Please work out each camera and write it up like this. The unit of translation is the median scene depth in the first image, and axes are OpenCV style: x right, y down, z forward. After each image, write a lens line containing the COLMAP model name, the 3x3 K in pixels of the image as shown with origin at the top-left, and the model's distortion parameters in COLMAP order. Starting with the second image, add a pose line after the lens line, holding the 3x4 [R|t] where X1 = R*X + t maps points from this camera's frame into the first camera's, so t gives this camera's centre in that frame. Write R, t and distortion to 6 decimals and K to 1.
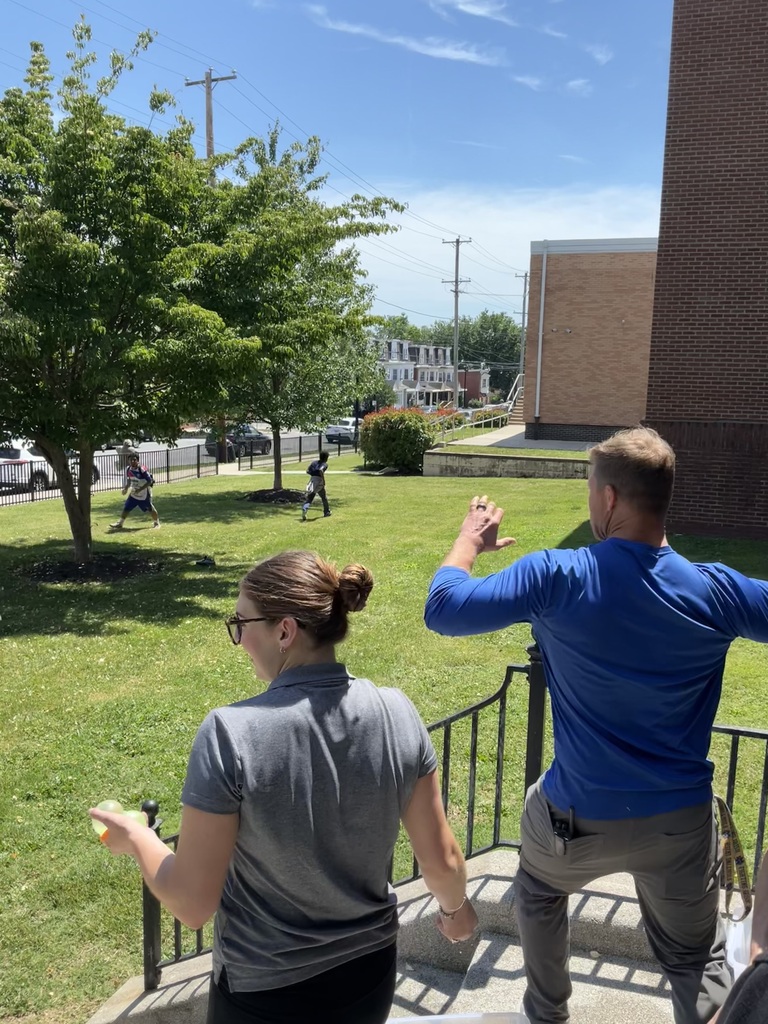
lens RADIAL K [[987.1, 0, 378.1], [0, 987.1, 508.0], [0, 0, 1]] dist [0.105361, -0.260302]
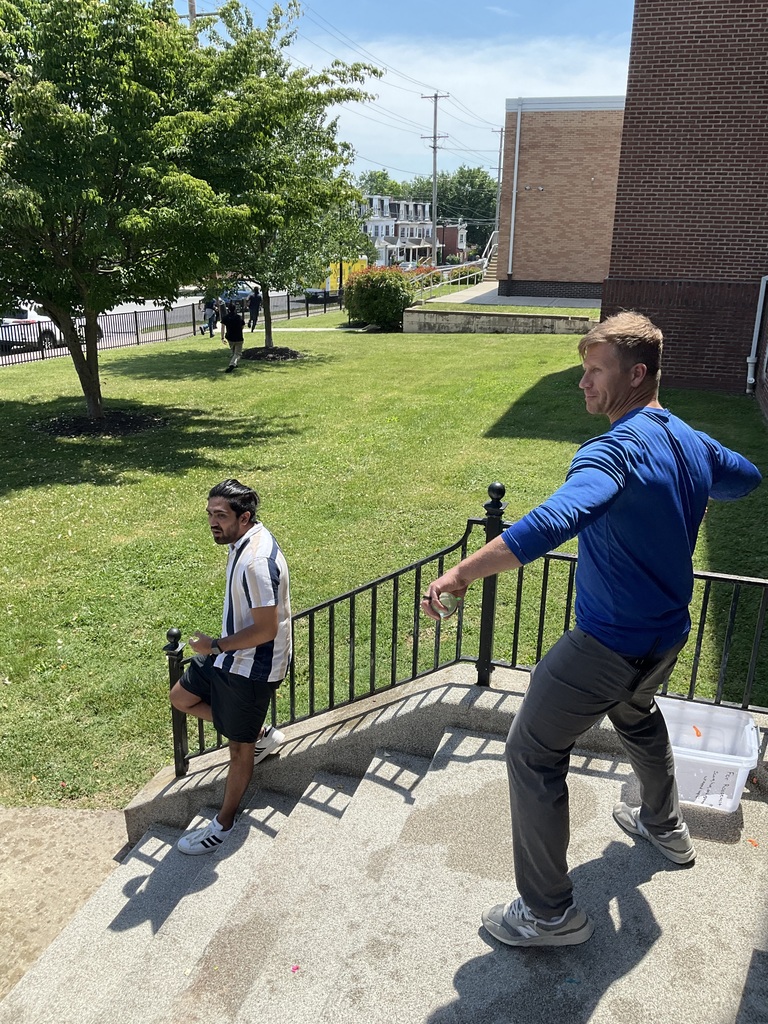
lens RADIAL K [[987.1, 0, 378.1], [0, 987.1, 508.0], [0, 0, 1]] dist [0.105361, -0.260302]
pose [[0.999884, -0.013516, 0.006975, 0.008456], [0.012001, 0.982838, 0.184081, -0.046636], [-0.009343, -0.183976, 0.982886, -0.106656]]
